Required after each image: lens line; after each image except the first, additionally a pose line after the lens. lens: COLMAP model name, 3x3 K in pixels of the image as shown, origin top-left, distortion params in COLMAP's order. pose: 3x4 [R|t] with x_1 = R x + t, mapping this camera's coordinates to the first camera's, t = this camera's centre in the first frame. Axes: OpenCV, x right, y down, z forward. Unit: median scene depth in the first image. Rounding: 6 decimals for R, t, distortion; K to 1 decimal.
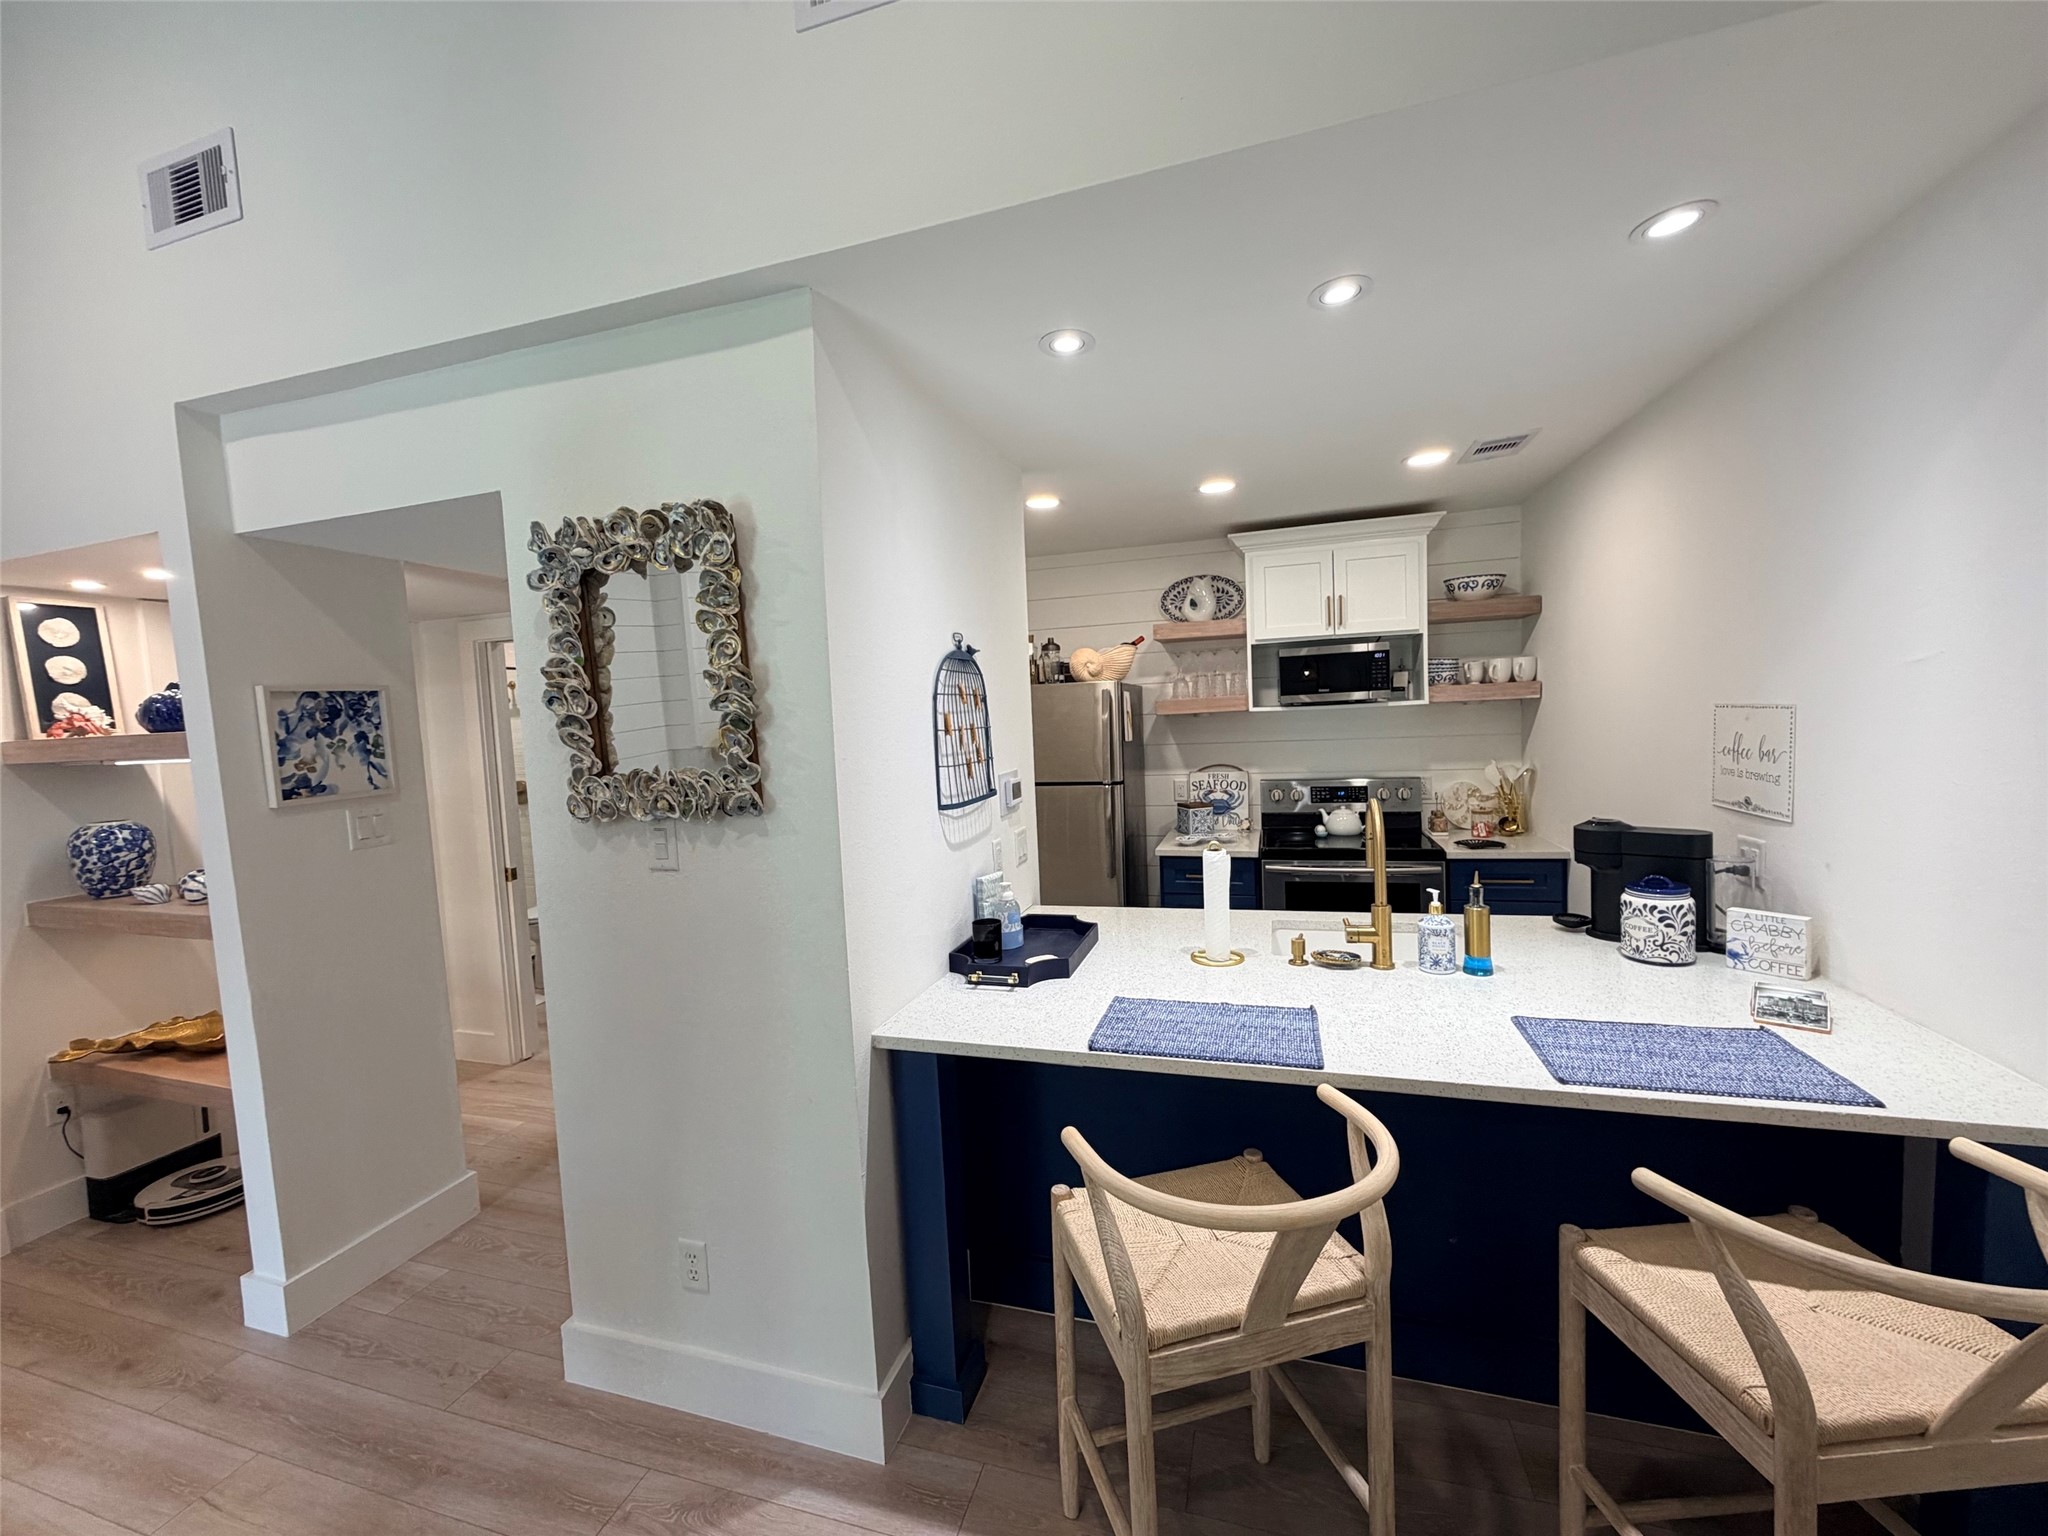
lens RADIAL K [[814.7, 0, 1014.0], [0, 814.7, 764.3], [0, 0, 1]] dist [0.001557, -0.000946]
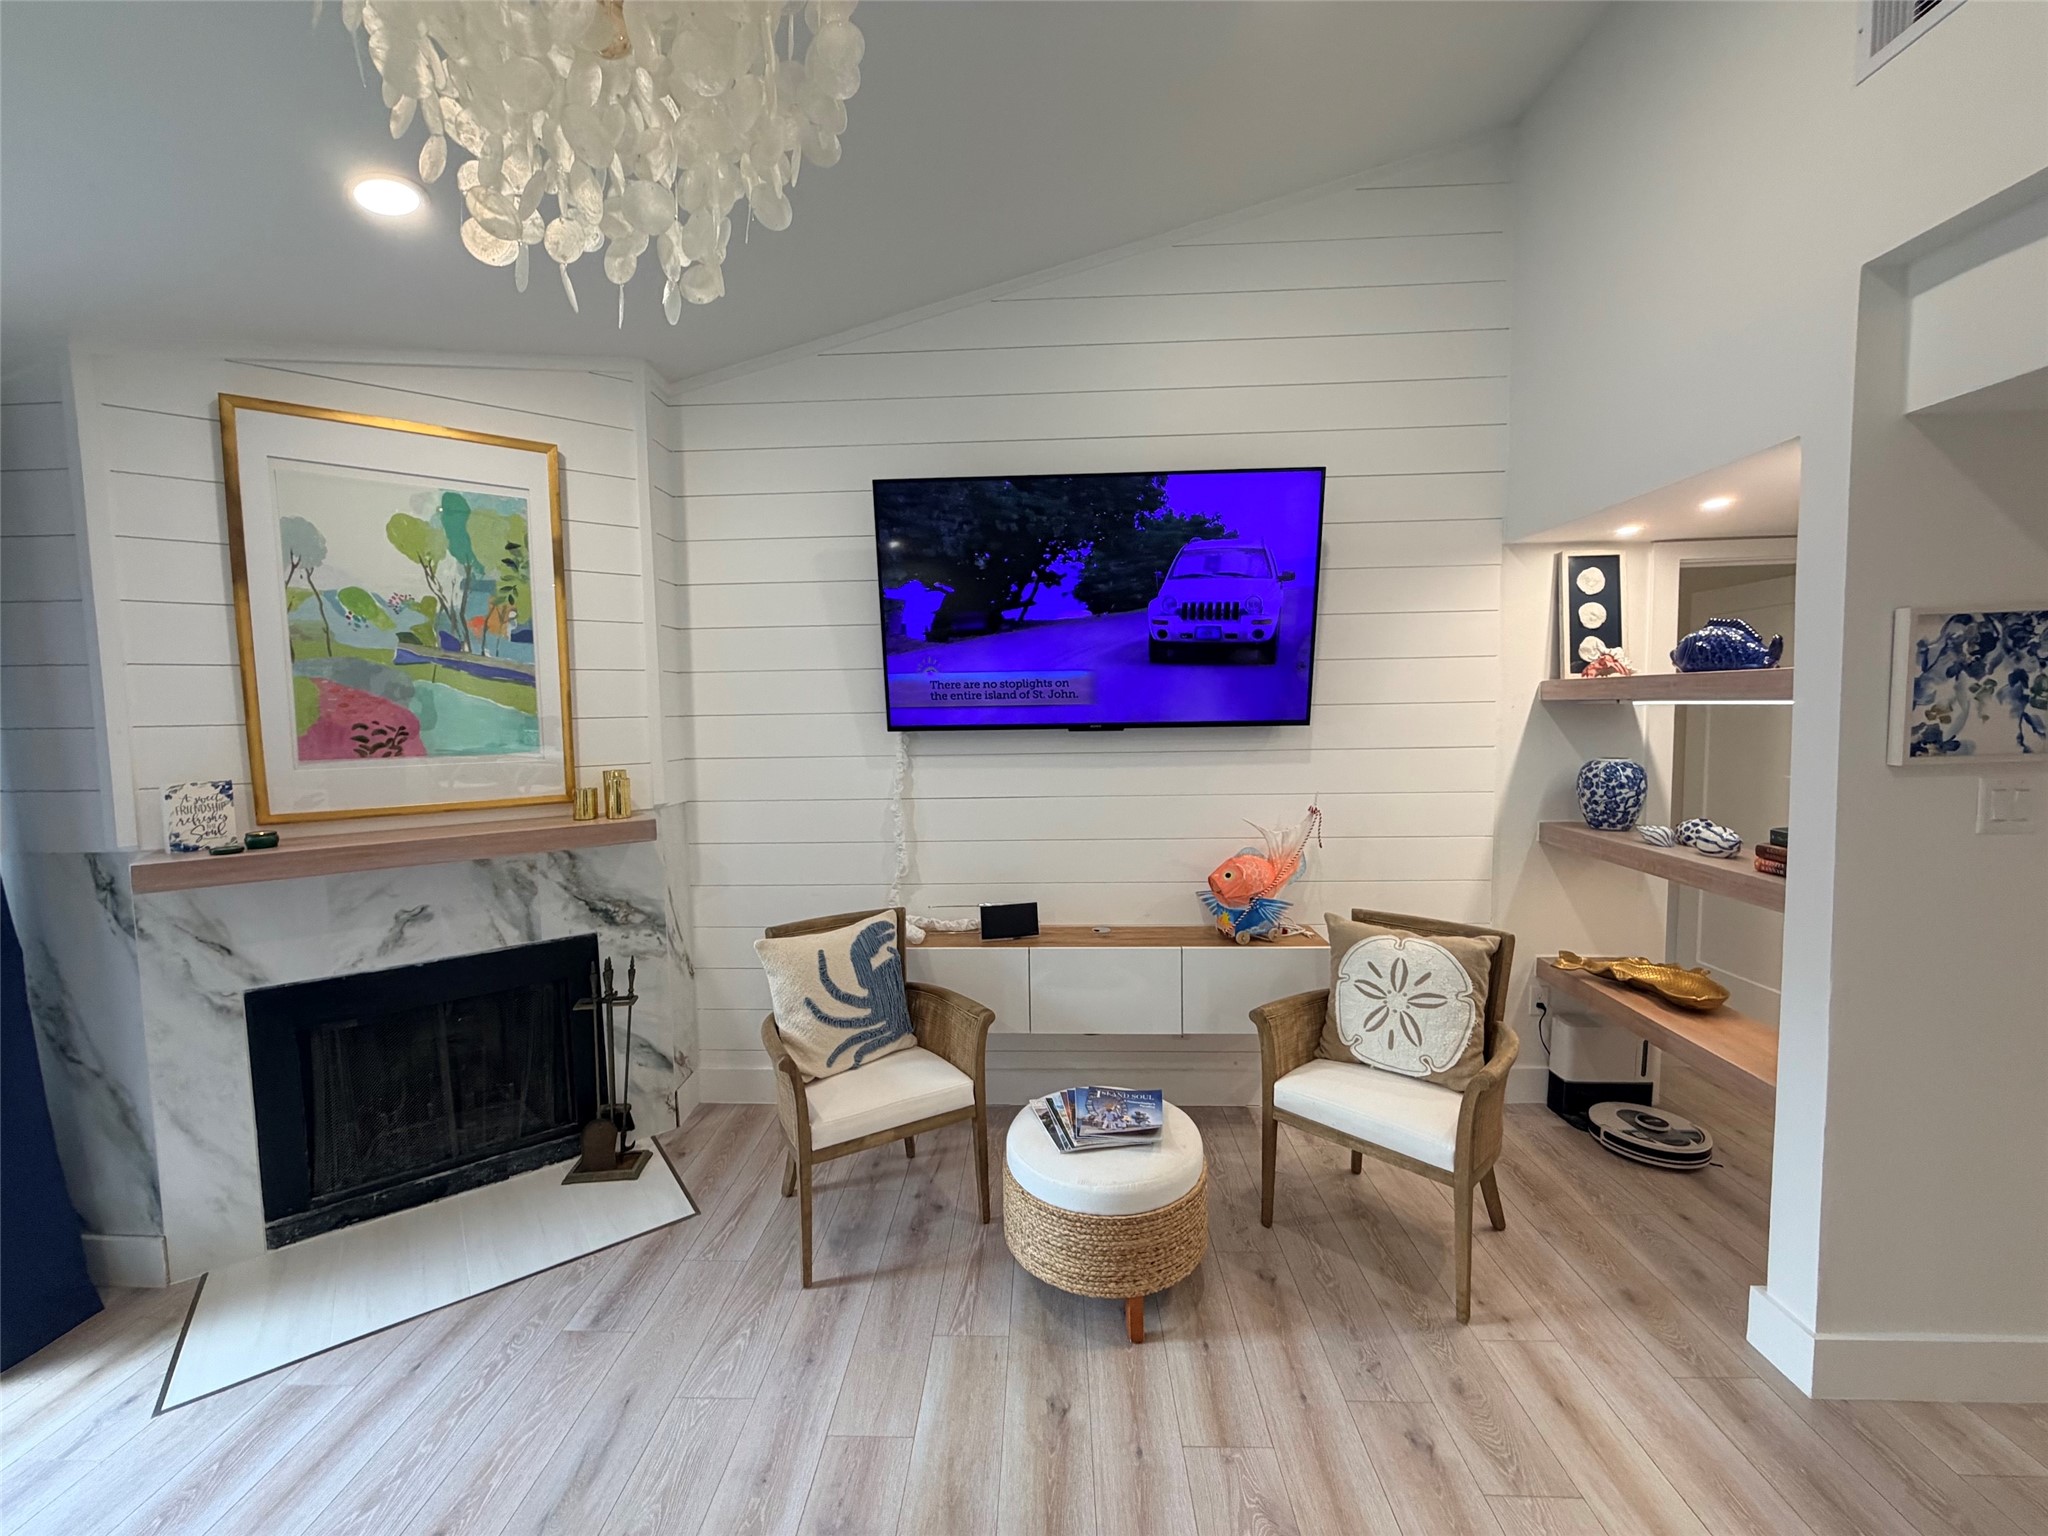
lens RADIAL K [[814.7, 0, 1017.7], [0, 814.7, 766.5], [0, 0, 1]] dist [0.001557, -0.000946]
pose [[0.258588, 0.111768, -0.959500, -0.293843], [-0.058269, 0.993280, 0.099999, 0.020005], [0.964229, 0.030050, 0.263363, -0.017018]]
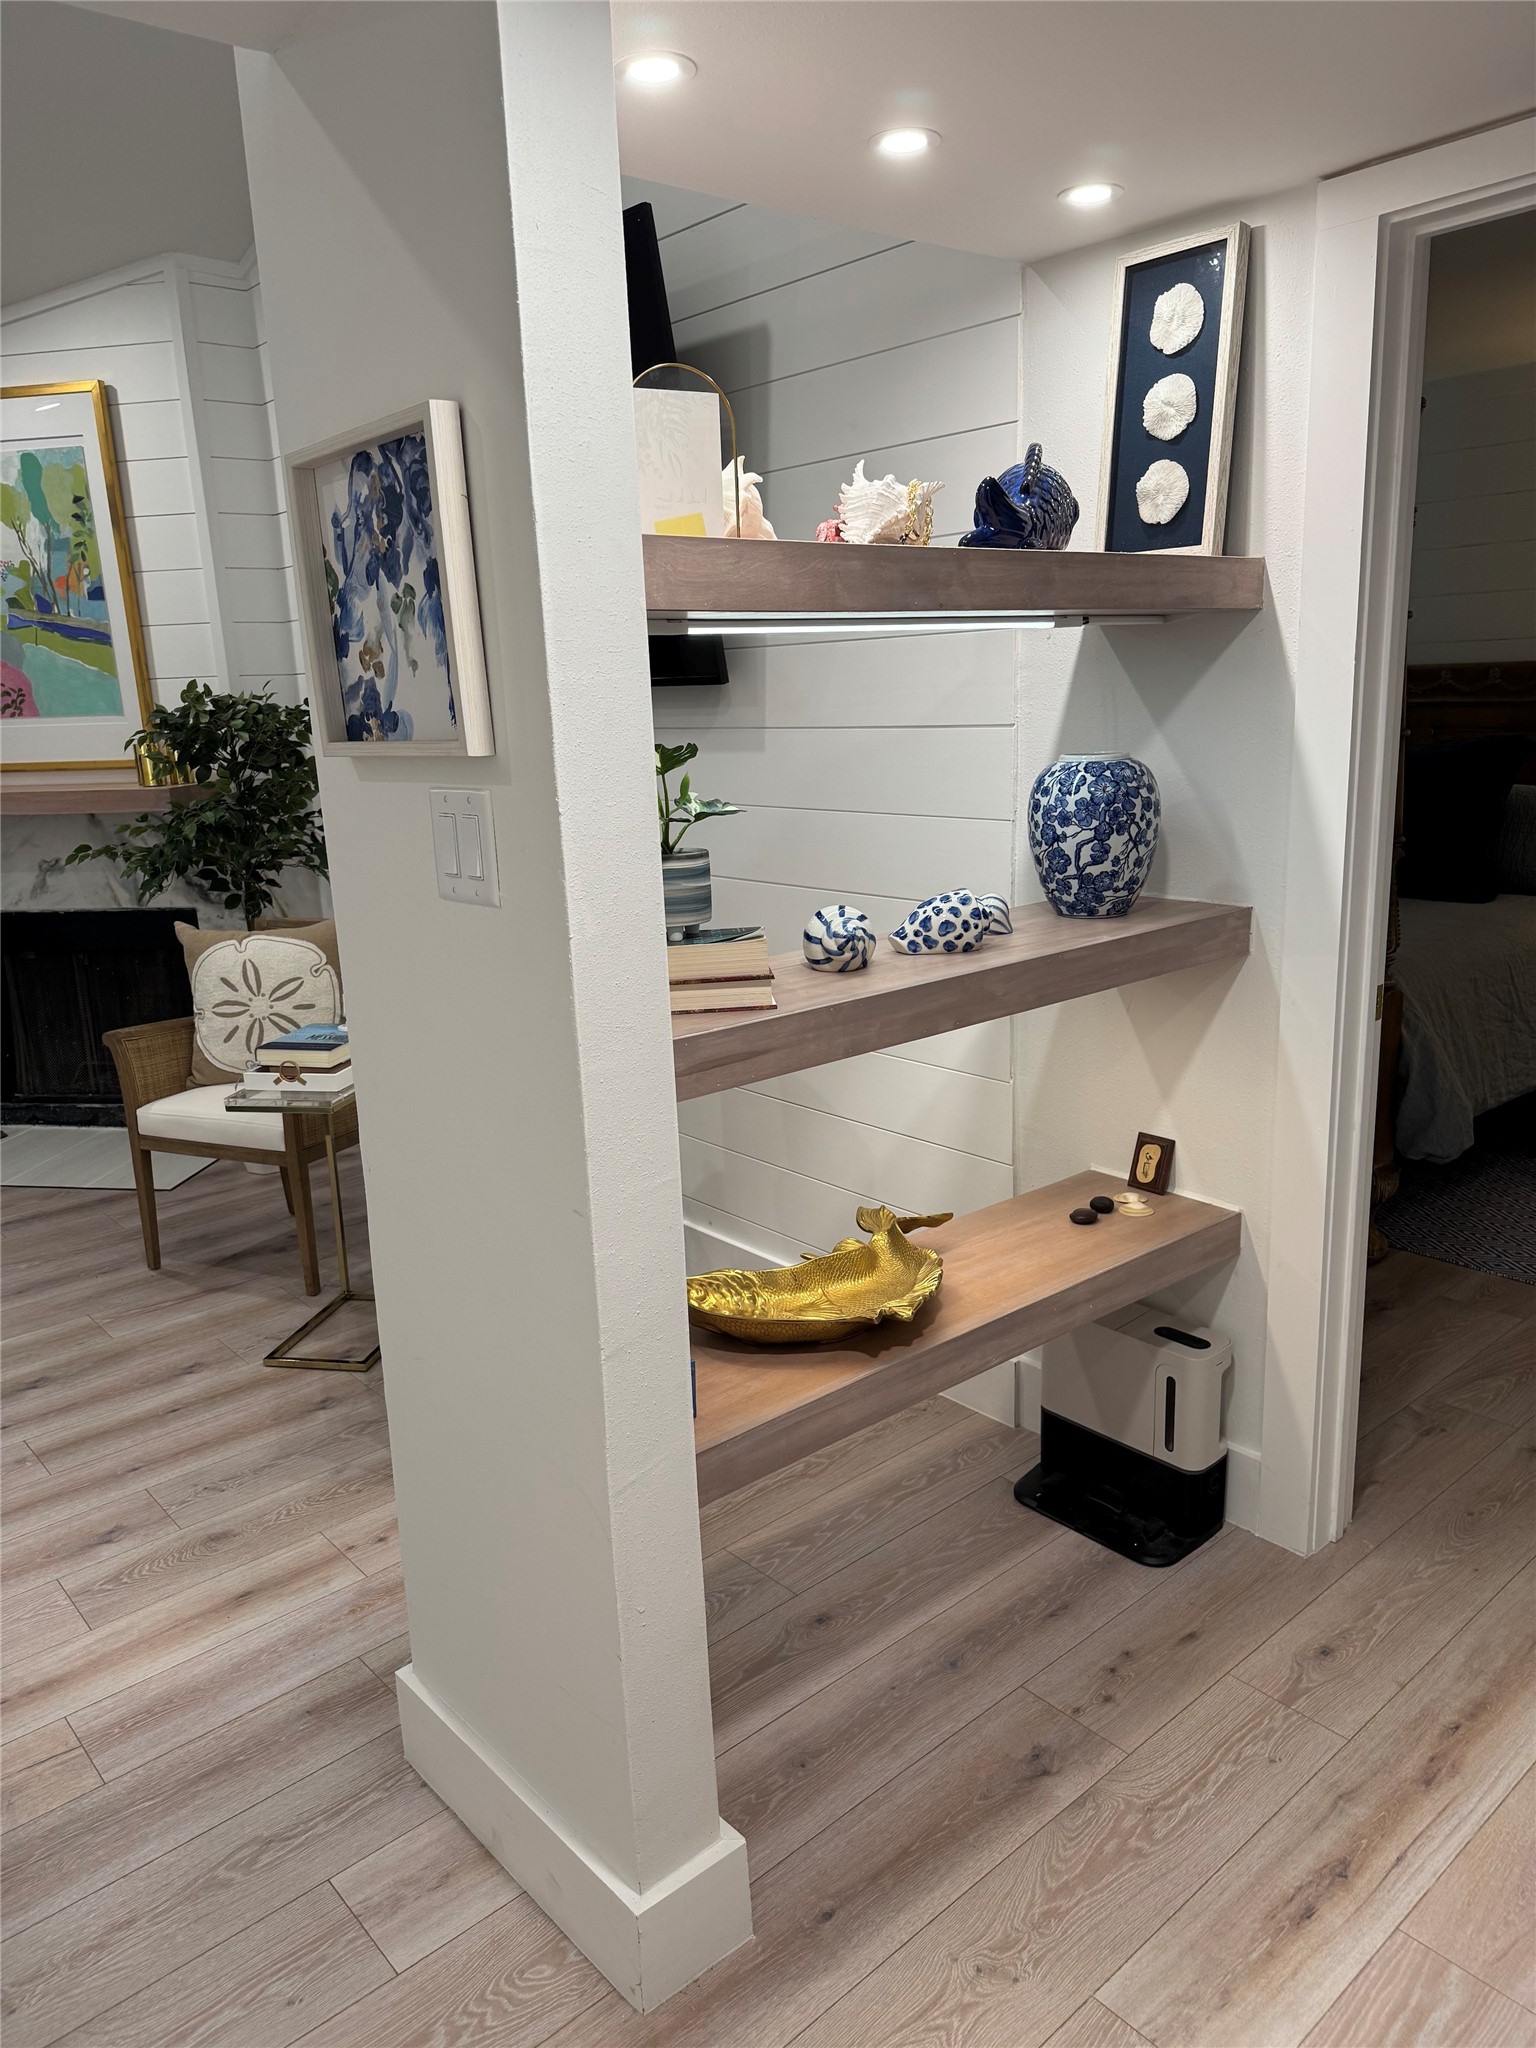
lens RADIAL K [[1454.5, 0, 765.3], [0, 1454.5, 1037.8], [0, 0, 1]] dist [0.001526, -0.005771]
pose [[-0.524849, 0.266088, -0.808537, -0.291192], [0.003627, 0.950574, 0.310477, -0.033553], [0.851188, 0.160021, -0.499872, 1.257195]]
